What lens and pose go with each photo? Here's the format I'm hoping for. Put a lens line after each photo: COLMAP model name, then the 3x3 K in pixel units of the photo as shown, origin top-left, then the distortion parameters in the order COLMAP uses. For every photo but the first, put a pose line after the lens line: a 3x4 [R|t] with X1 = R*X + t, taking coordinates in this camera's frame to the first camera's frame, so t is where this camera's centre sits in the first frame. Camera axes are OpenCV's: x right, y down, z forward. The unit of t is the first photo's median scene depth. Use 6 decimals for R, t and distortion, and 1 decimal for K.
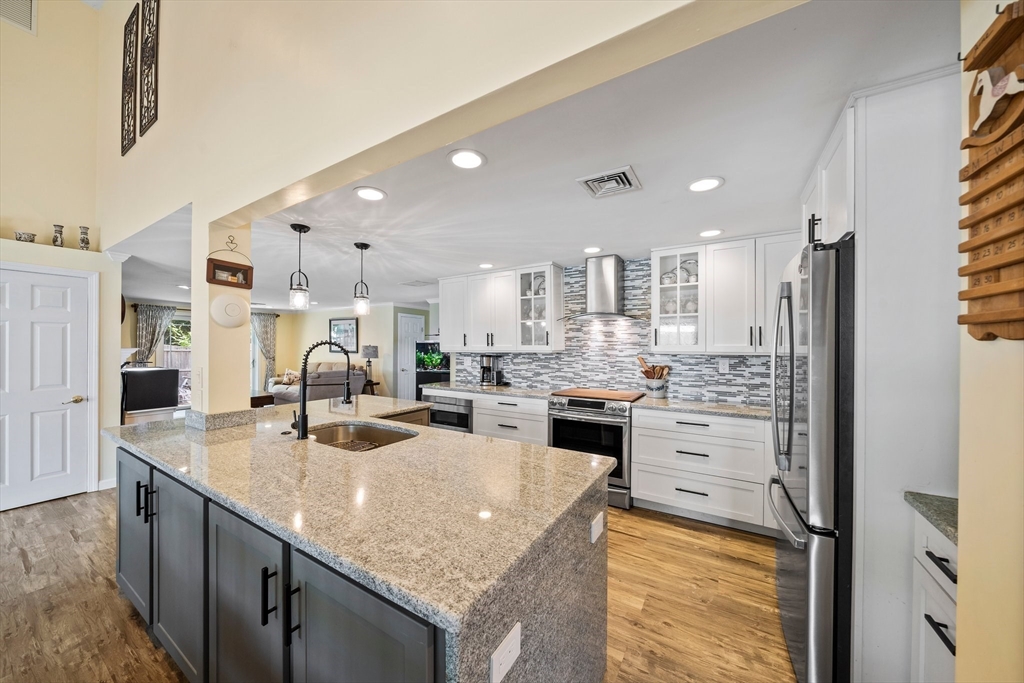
lens RADIAL K [[353.8, 0, 503.9], [0, 353.8, 344.5], [0, 0, 1]] dist [-0.006860, 0.000085]
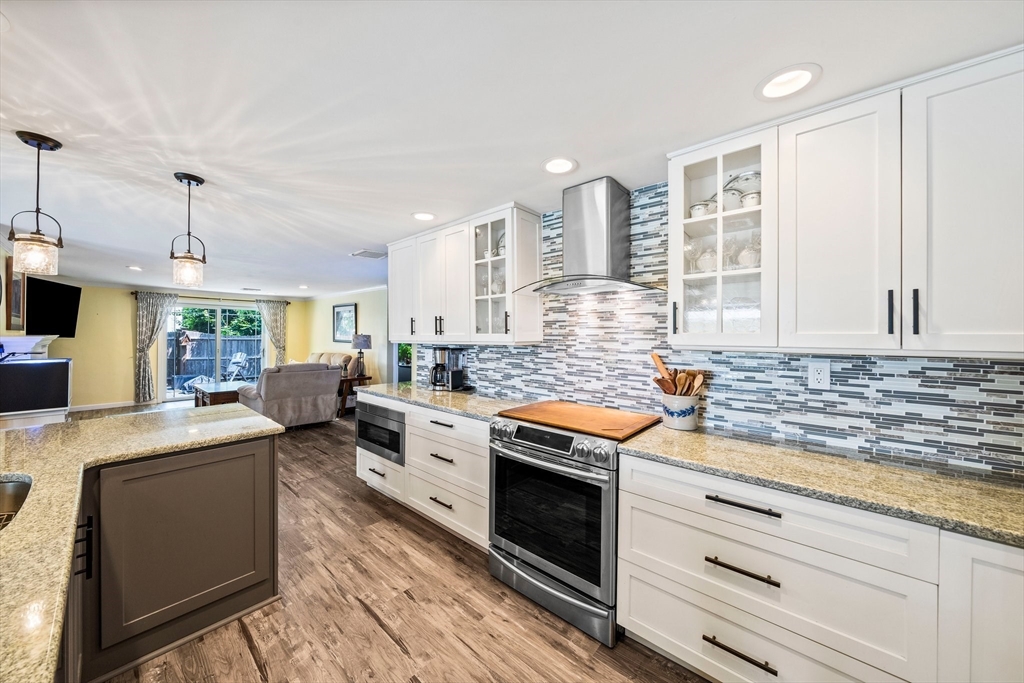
lens RADIAL K [[356.0, 0, 505.9], [0, 356.0, 335.3], [0, 0, 1]] dist [-0.006181, -0.000005]
pose [[0.986909, 0.002451, -0.161259, 0.246926], [-0.001969, 0.999993, 0.003148, 0.003627], [0.161266, -0.002789, 0.986907, 0.401472]]
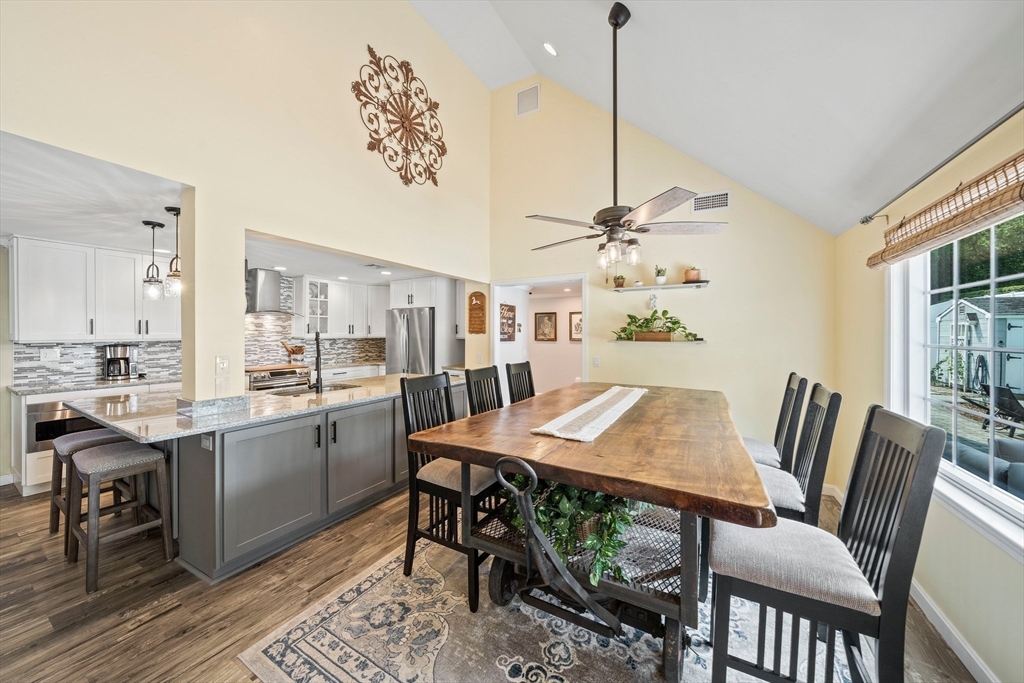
lens RADIAL K [[354.3, 0, 500.5], [0, 354.3, 335.3], [0, 0, 1]] dist [-0.006394, 0.000111]
pose [[-0.019625, -0.006468, 0.999786, -1.177163], [-0.007042, 0.999955, 0.006331, -0.006183], [-0.999783, -0.006916, -0.019670, 0.111718]]
